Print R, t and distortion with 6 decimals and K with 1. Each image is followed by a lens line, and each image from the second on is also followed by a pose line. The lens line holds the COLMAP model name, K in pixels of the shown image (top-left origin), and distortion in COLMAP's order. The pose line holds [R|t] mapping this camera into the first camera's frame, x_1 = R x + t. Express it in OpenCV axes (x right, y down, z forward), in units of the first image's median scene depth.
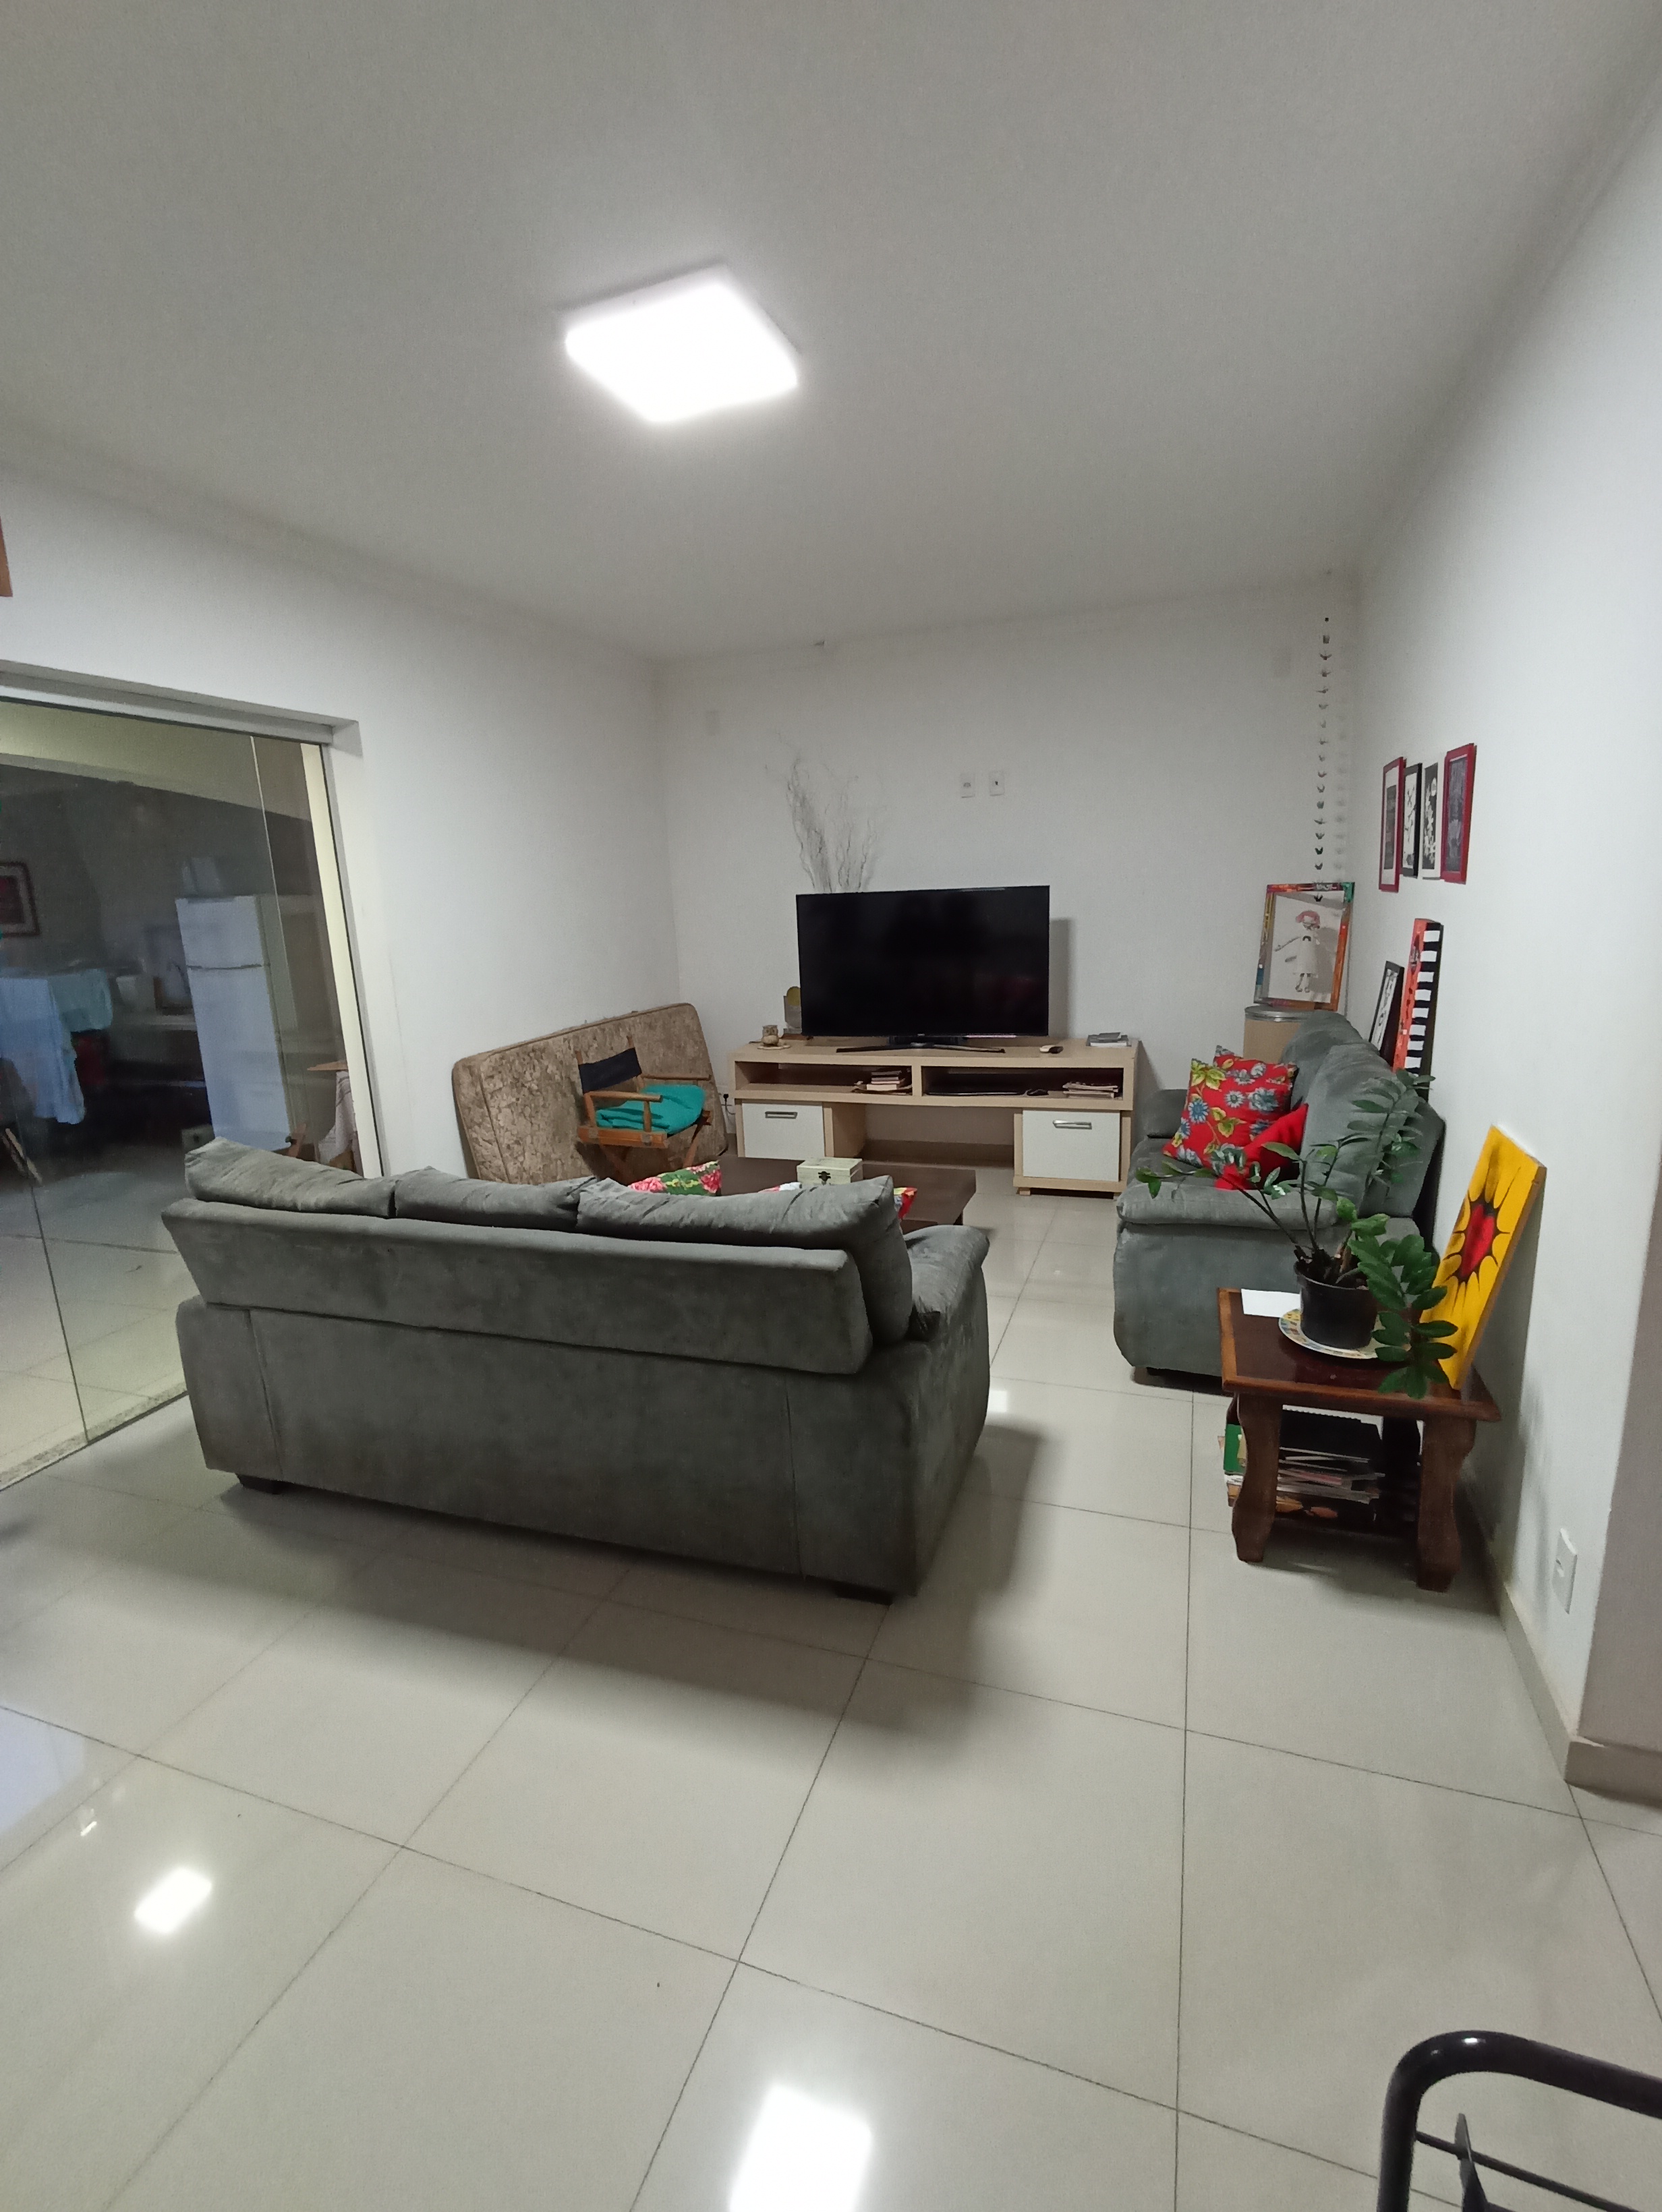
lens RADIAL K [[1018.3, 0, 847.2], [0, 1018.3, 1102.0], [0, 0, 1]] dist [-0.001623, -0.000331]
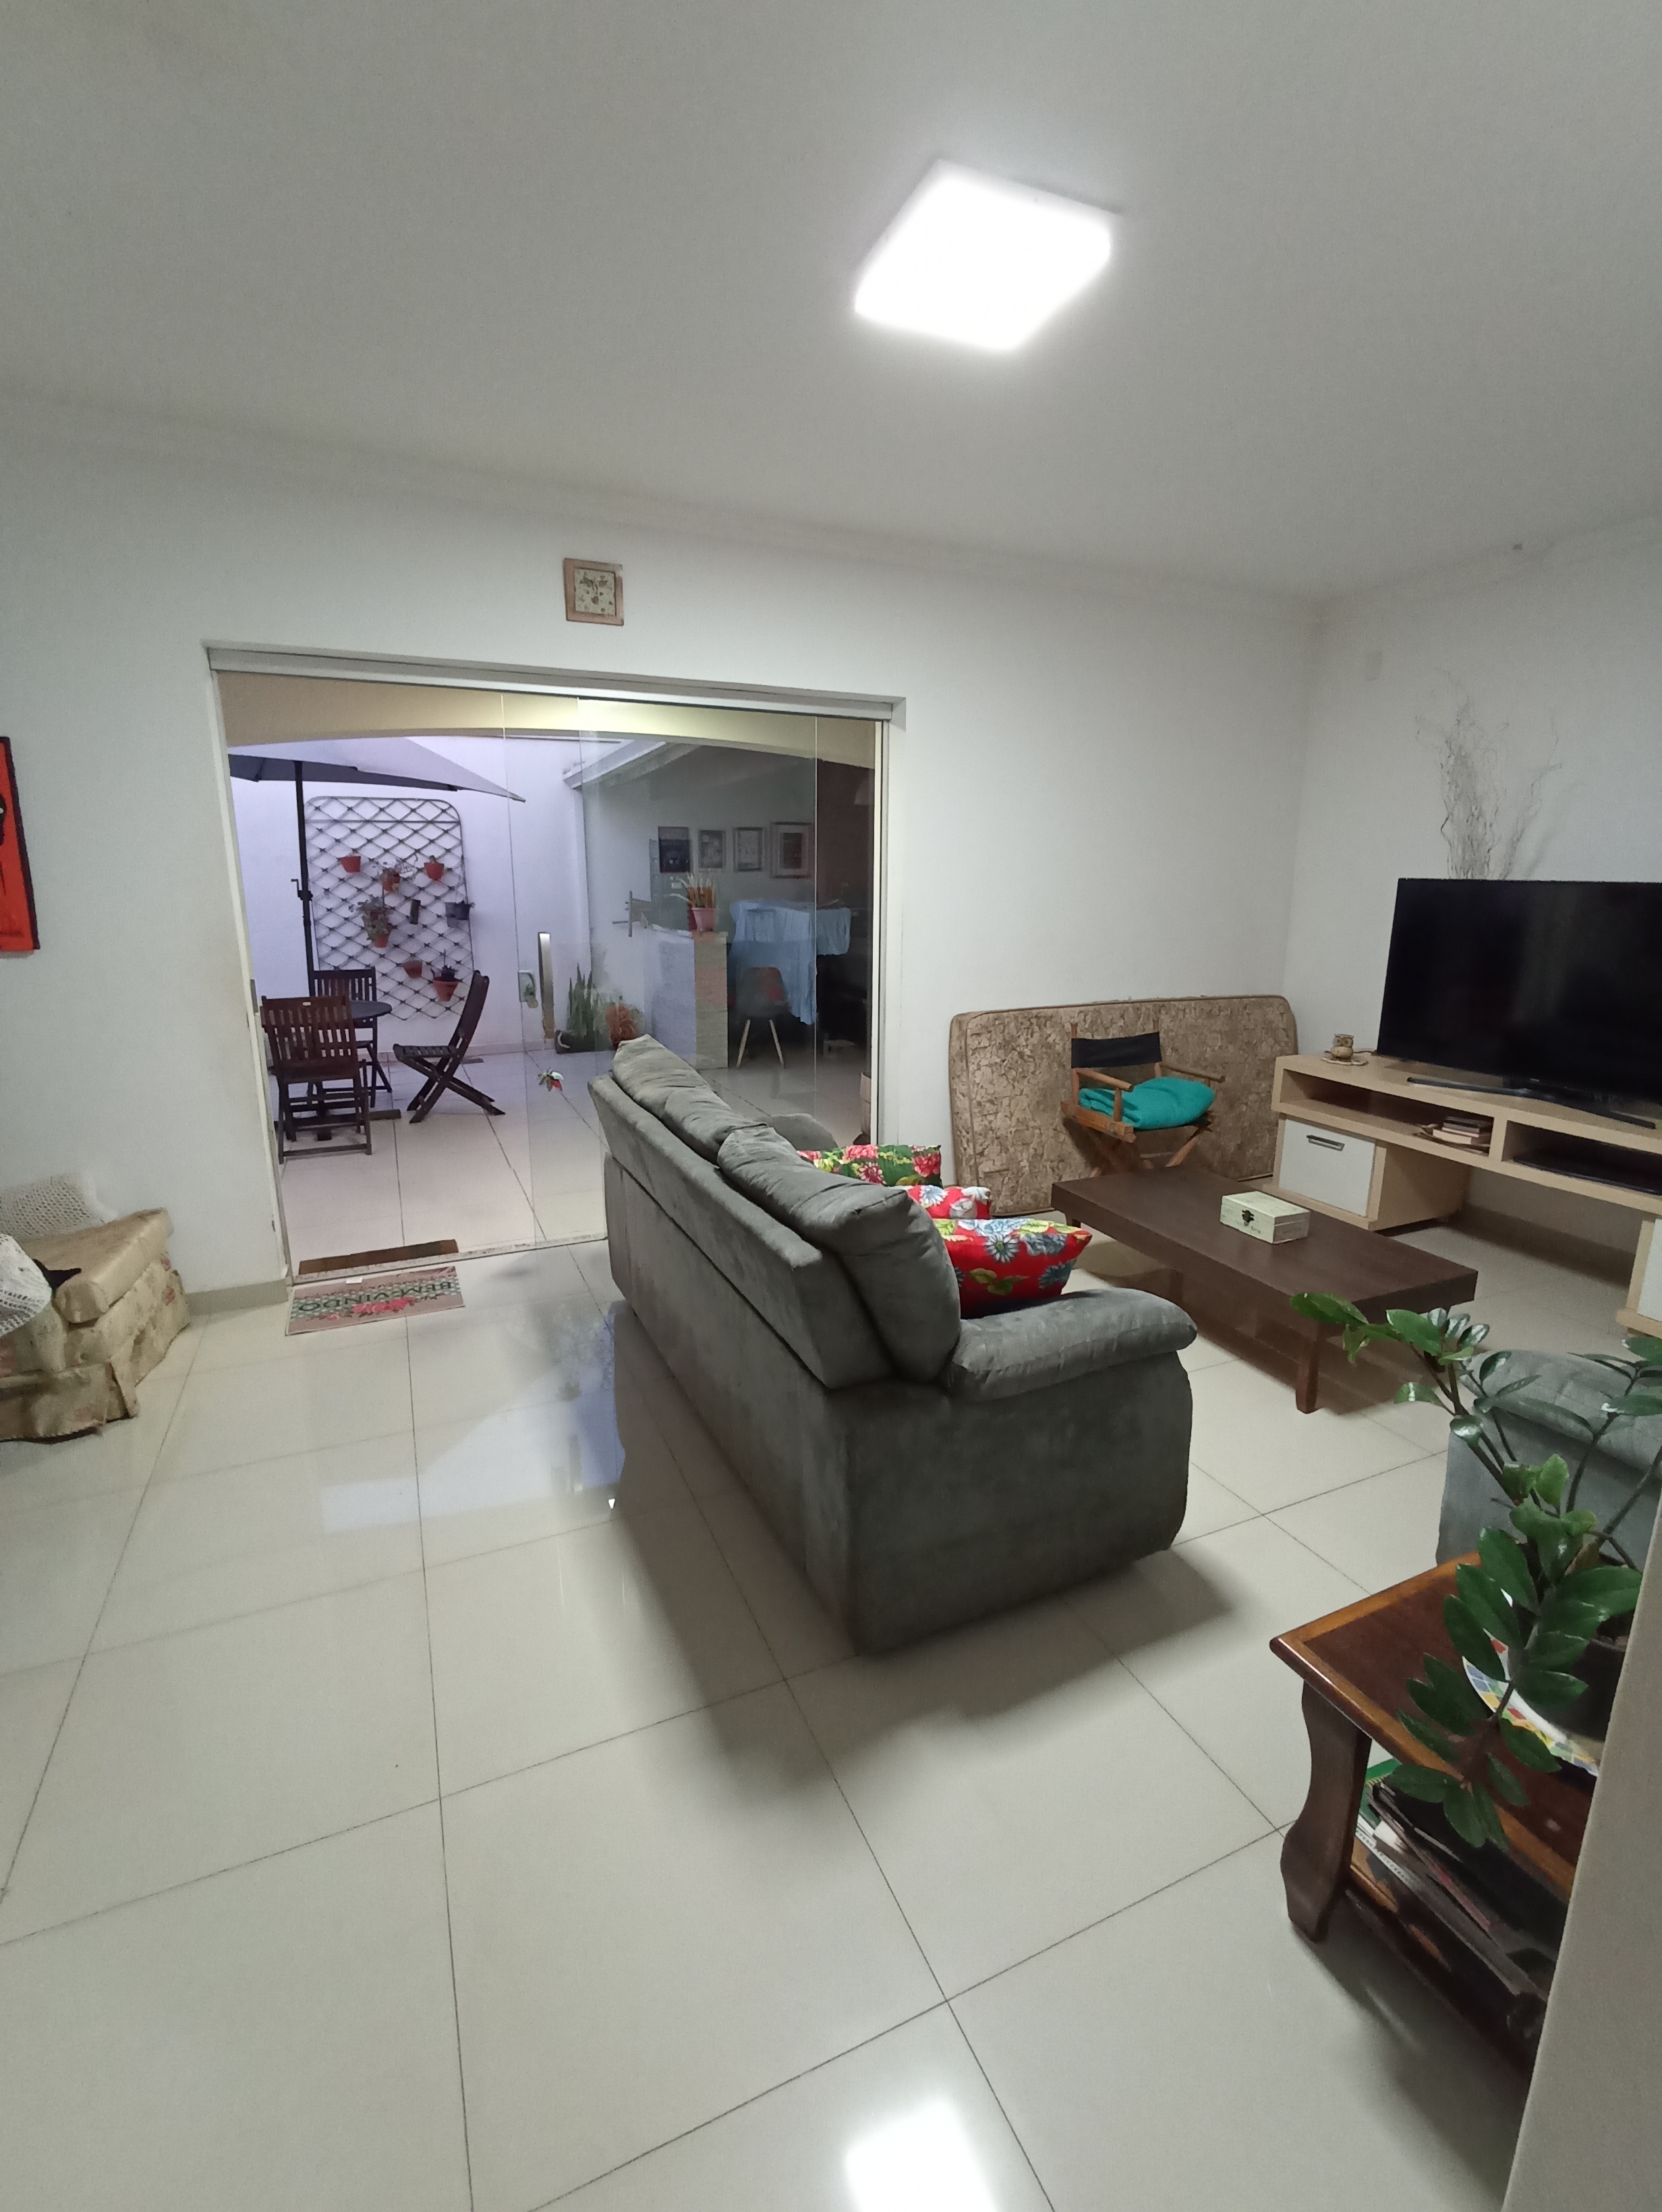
lens RADIAL K [[1018.3, 0, 847.2], [0, 1018.3, 1102.0], [0, 0, 1]] dist [-0.001623, -0.000331]
pose [[0.680612, 0.208463, -0.702360, 0.285068], [-0.188960, 0.976179, 0.106625, -0.039986], [0.707857, 0.060148, 0.703790, 0.162110]]
